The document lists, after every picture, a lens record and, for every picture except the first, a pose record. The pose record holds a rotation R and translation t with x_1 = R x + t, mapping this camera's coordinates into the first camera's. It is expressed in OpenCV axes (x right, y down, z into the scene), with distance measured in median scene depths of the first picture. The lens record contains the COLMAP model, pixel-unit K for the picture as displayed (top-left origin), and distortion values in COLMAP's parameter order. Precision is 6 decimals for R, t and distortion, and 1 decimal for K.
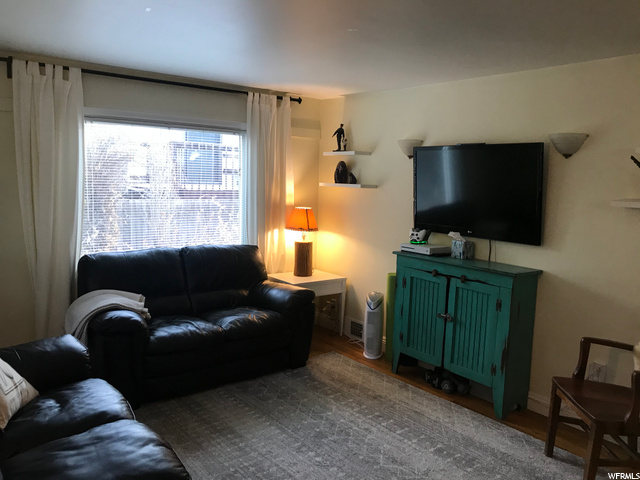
lens RADIAL K [[523.3, 0, 321.1], [0, 523.3, 240.5], [0, 0, 1]] dist [0.034211, -0.037406]
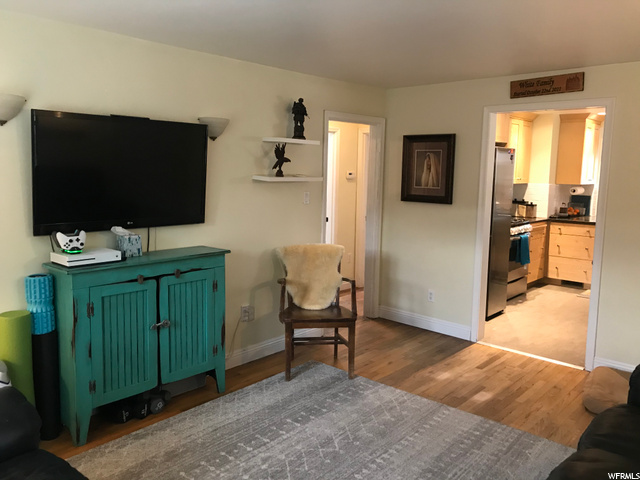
lens RADIAL K [[523.3, 0, 321.3], [0, 523.3, 239.3], [0, 0, 1]] dist [0.034211, -0.037406]
pose [[-0.156306, -0.171575, 0.972692, -0.615535], [0.100959, 0.976864, 0.188534, -0.124960], [-0.982535, 0.127671, -0.135368, 0.866044]]
